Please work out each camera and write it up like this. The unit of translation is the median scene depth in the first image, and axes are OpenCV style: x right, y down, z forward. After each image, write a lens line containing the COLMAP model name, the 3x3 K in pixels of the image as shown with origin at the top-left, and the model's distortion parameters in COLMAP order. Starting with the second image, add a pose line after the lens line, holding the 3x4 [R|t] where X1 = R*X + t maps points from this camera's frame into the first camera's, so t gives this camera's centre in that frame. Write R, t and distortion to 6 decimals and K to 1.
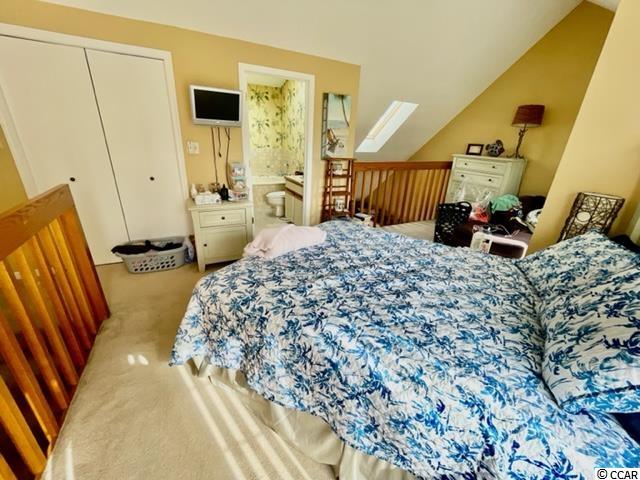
lens RADIAL K [[259.0, 0, 319.9], [0, 259.0, 240.5], [0, 0, 1]] dist [0.000477, -0.000680]
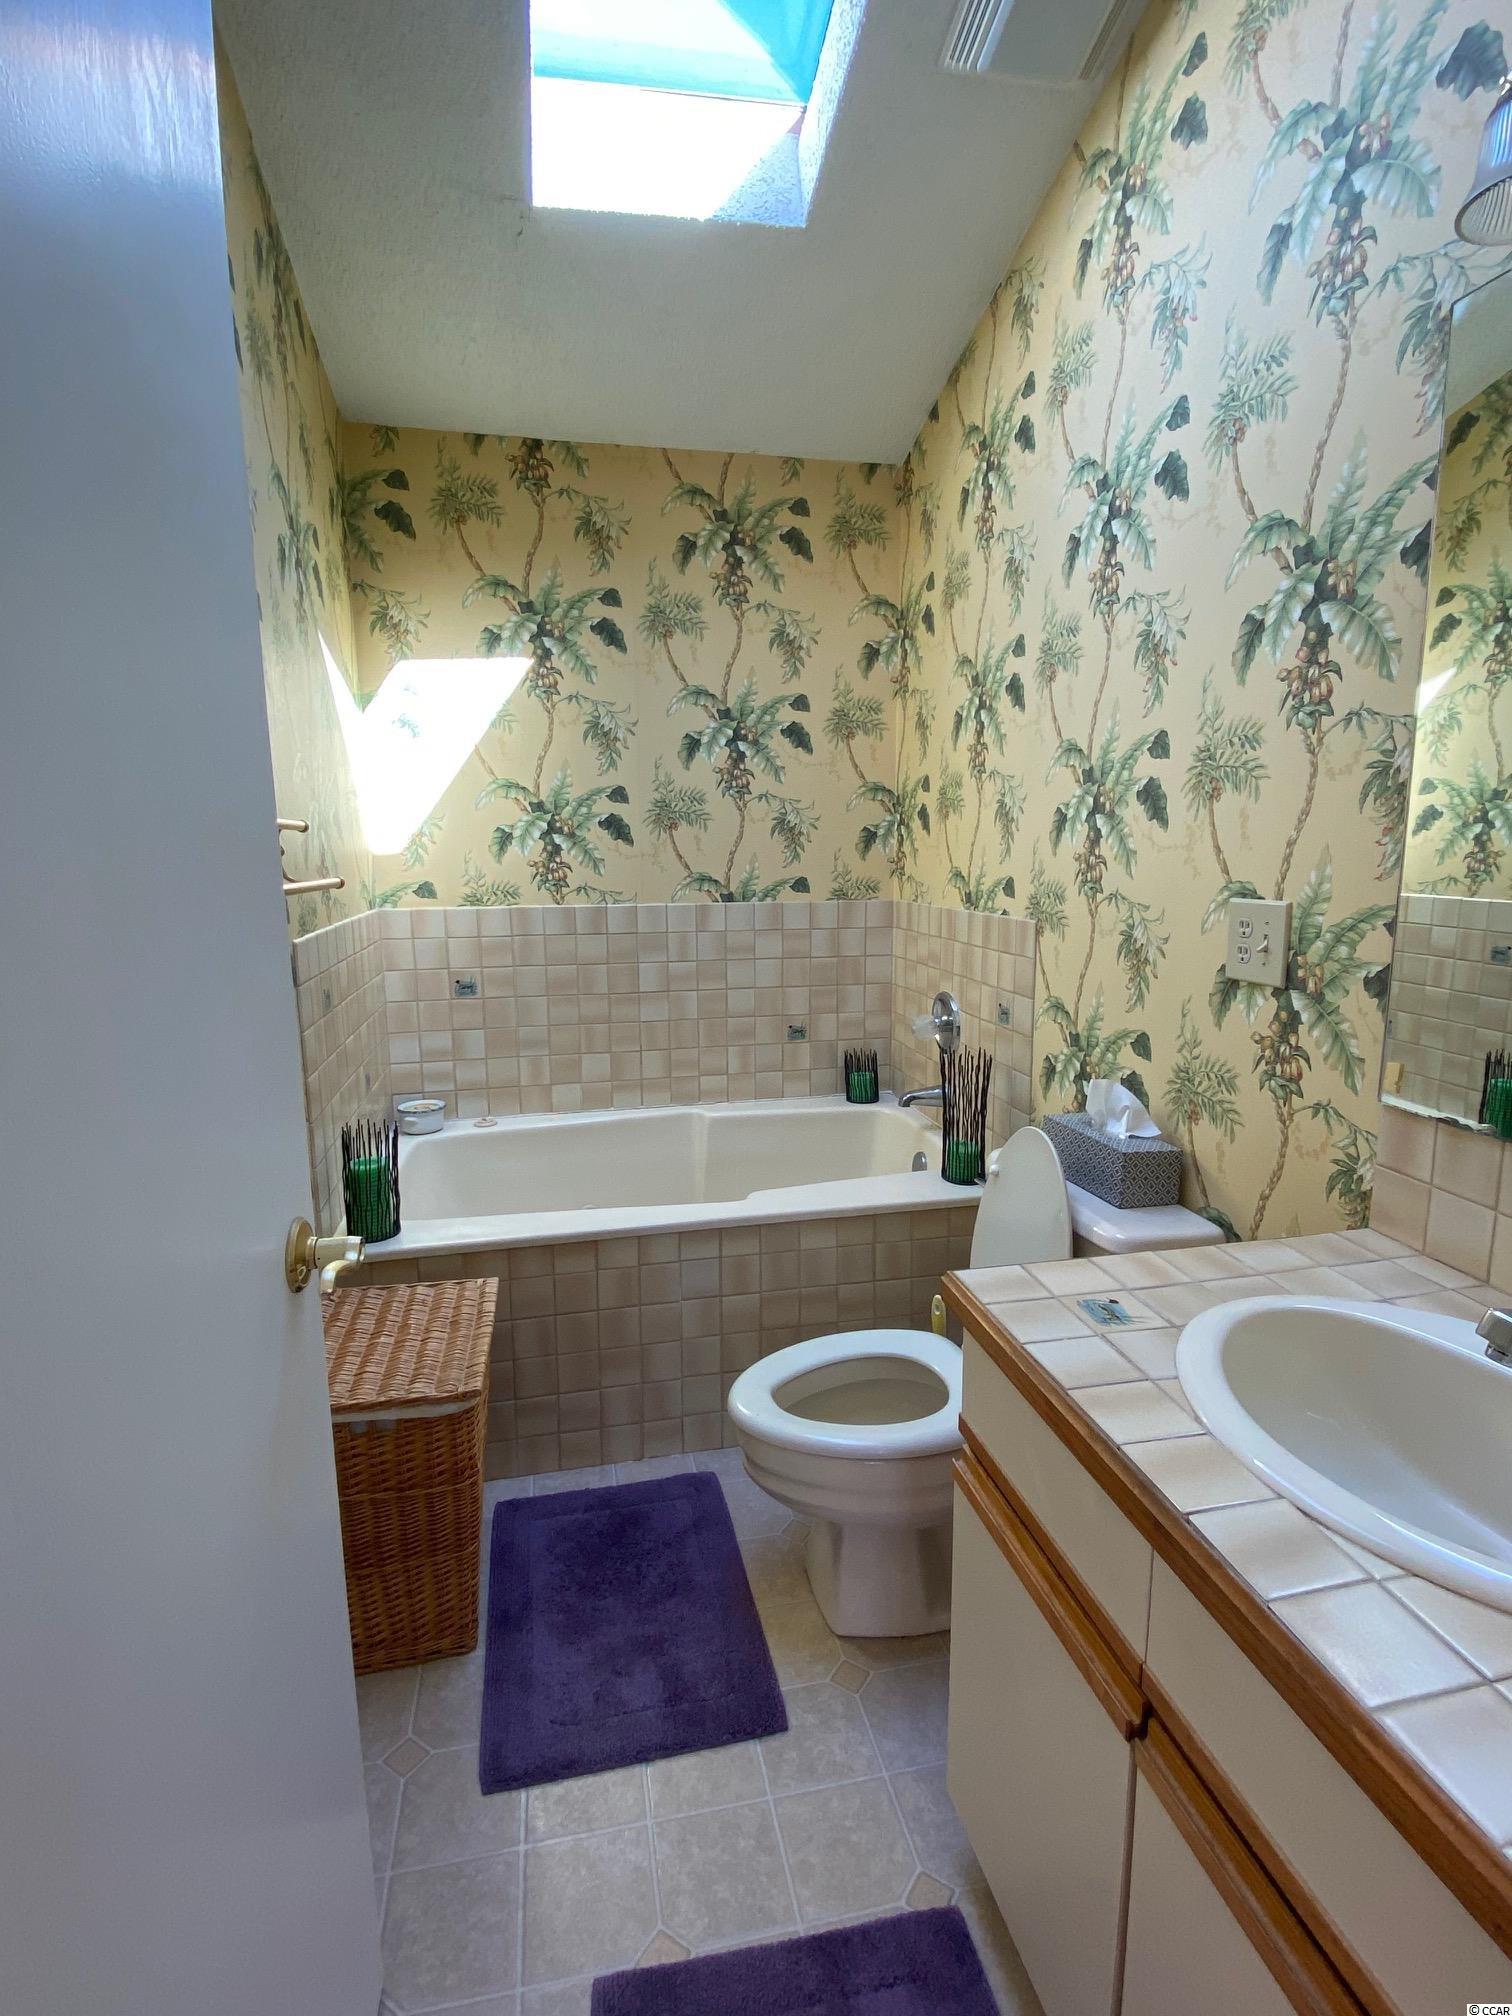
lens RADIAL K [[952.3, 0, 751.3], [0, 952.3, 1007.4], [0, 0, 1]] dist [0.000074, -0.000002]
pose [[0.961579, -0.010297, -0.274337, -0.092997], [-0.048027, 0.977577, -0.205031, -0.209268], [0.270297, 0.210329, 0.939522, 0.567319]]
